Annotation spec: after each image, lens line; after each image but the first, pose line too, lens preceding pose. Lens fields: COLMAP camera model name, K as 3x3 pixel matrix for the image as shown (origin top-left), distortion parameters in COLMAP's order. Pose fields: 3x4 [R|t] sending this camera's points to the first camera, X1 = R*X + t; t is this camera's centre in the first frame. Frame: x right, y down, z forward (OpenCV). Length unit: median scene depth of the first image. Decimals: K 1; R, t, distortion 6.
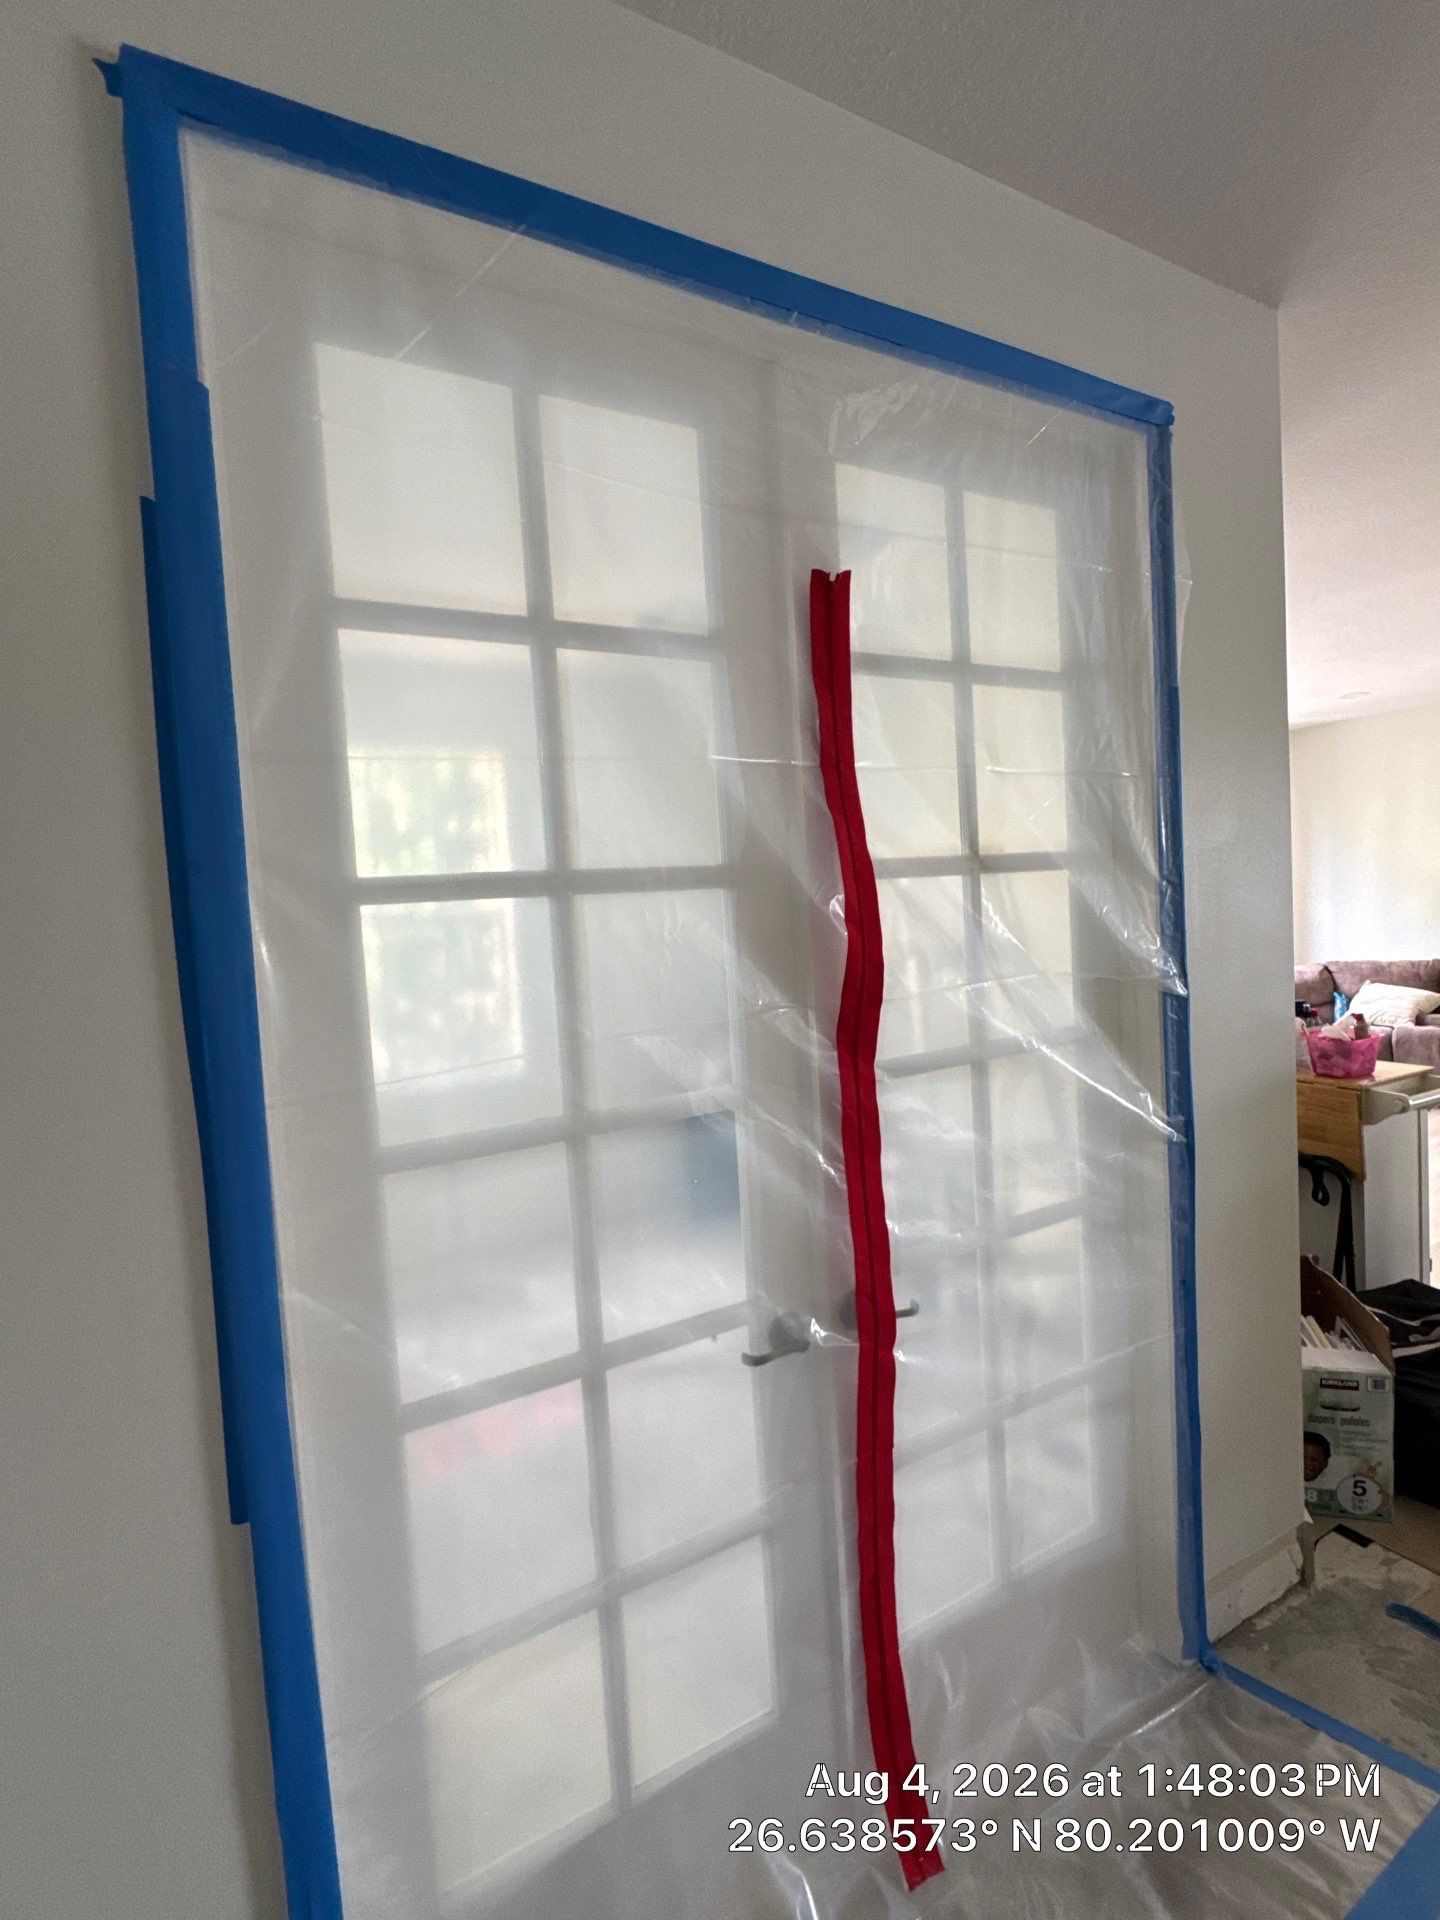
lens RADIAL K [[937.5, 0, 720.0], [0, 937.5, 960.0], [0, 0, 1]] dist [-0.004344, -0.000518]
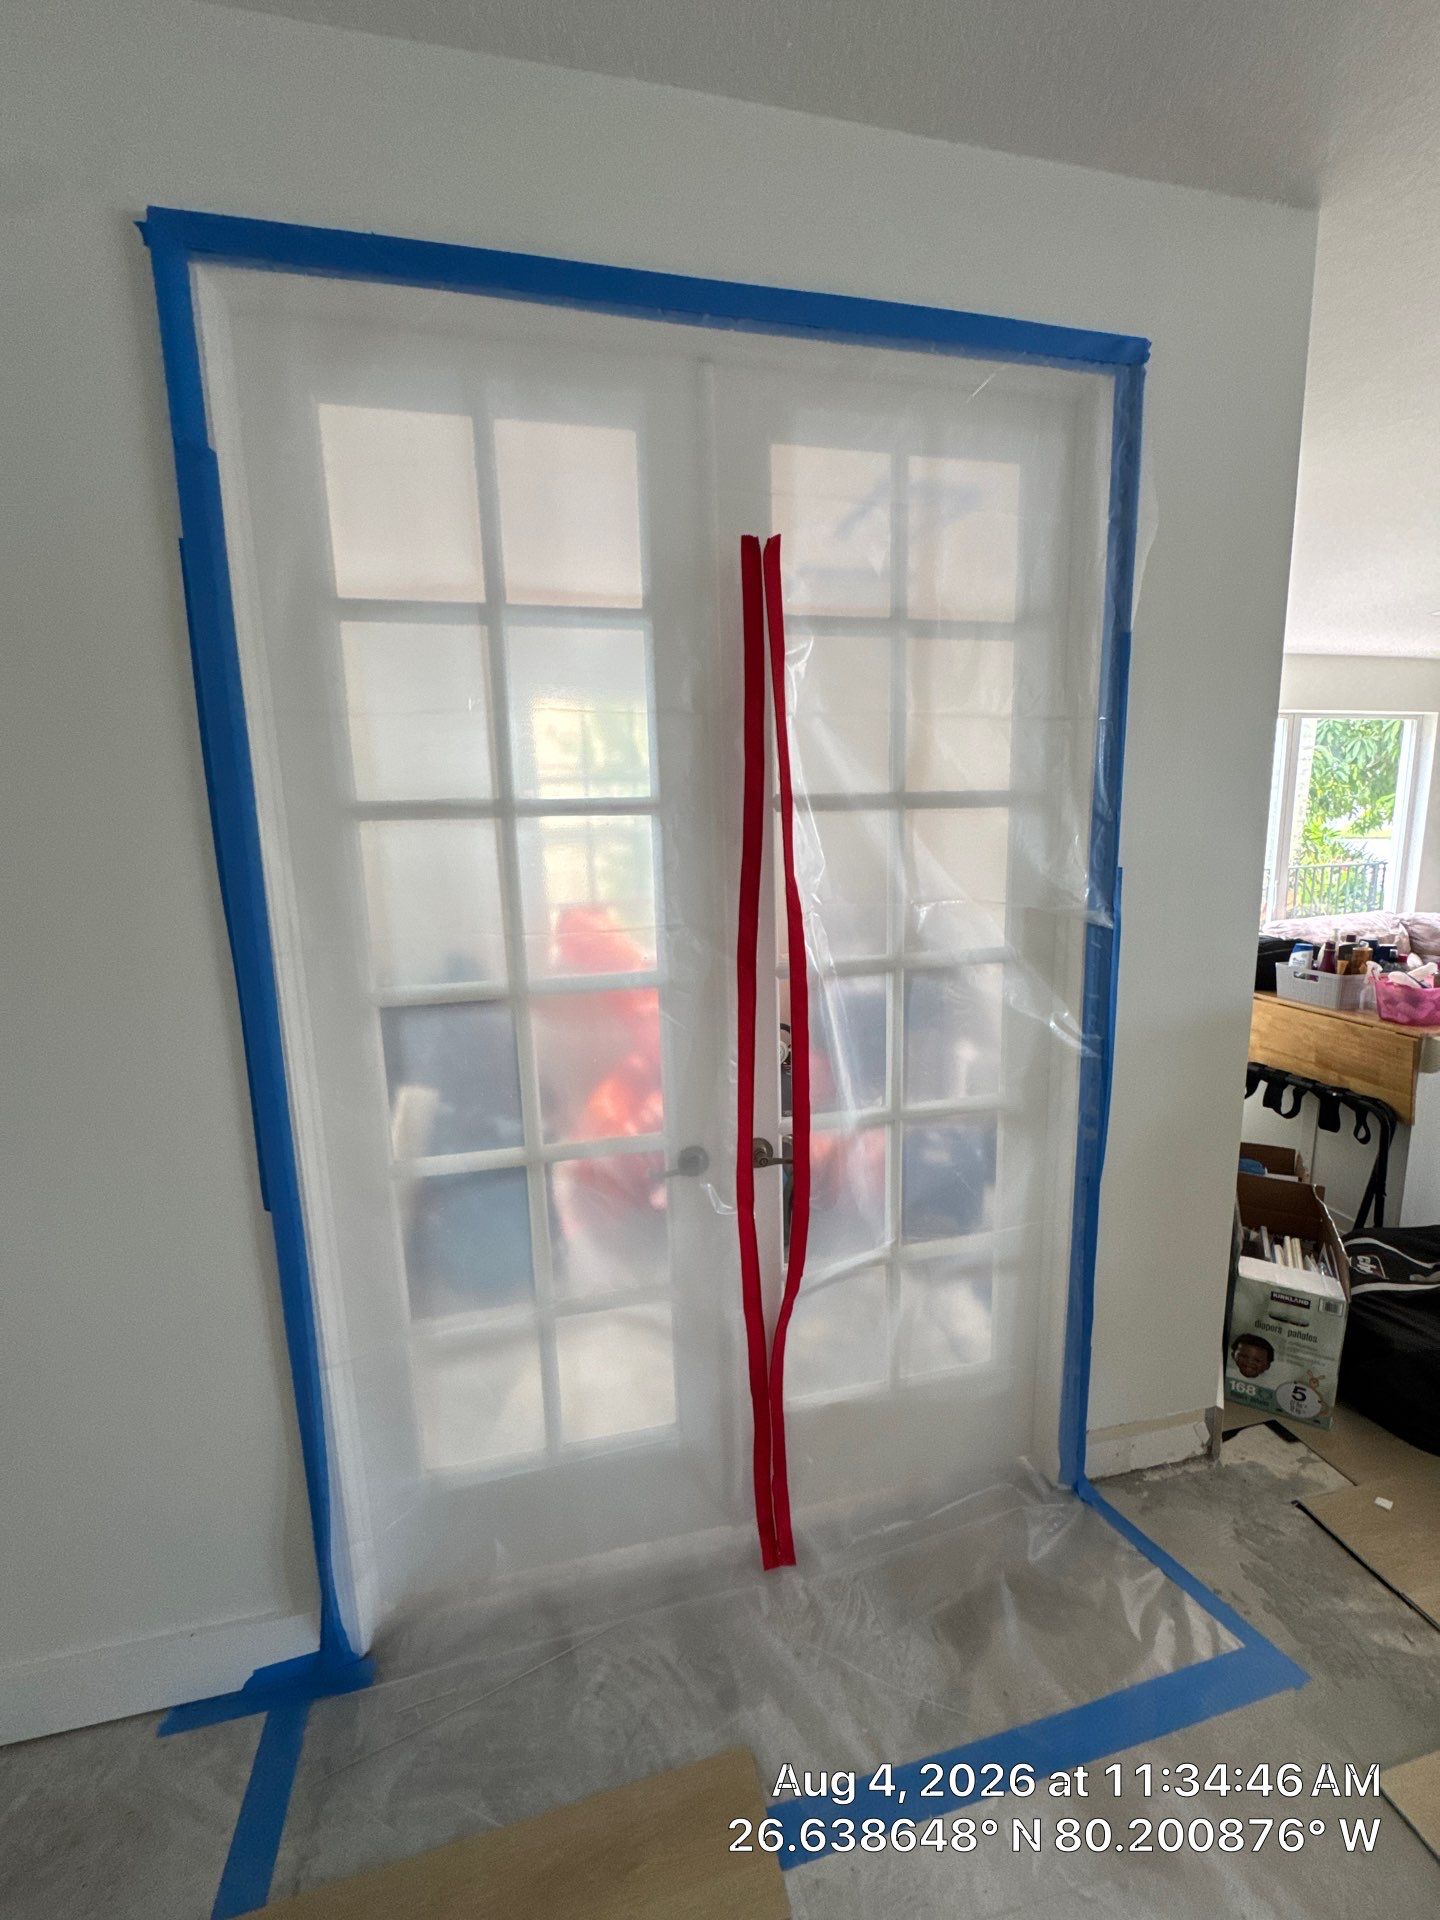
lens RADIAL K [[770.2, 0, 703.7], [0, 770.2, 960.4], [0, 0, 1]] dist [-0.008955, 0.000325]
pose [[0.954789, 0.083317, -0.285370, 0.276105], [-0.049501, 0.991080, 0.123735, -0.009889], [0.293134, -0.104015, 0.950396, 0.008881]]
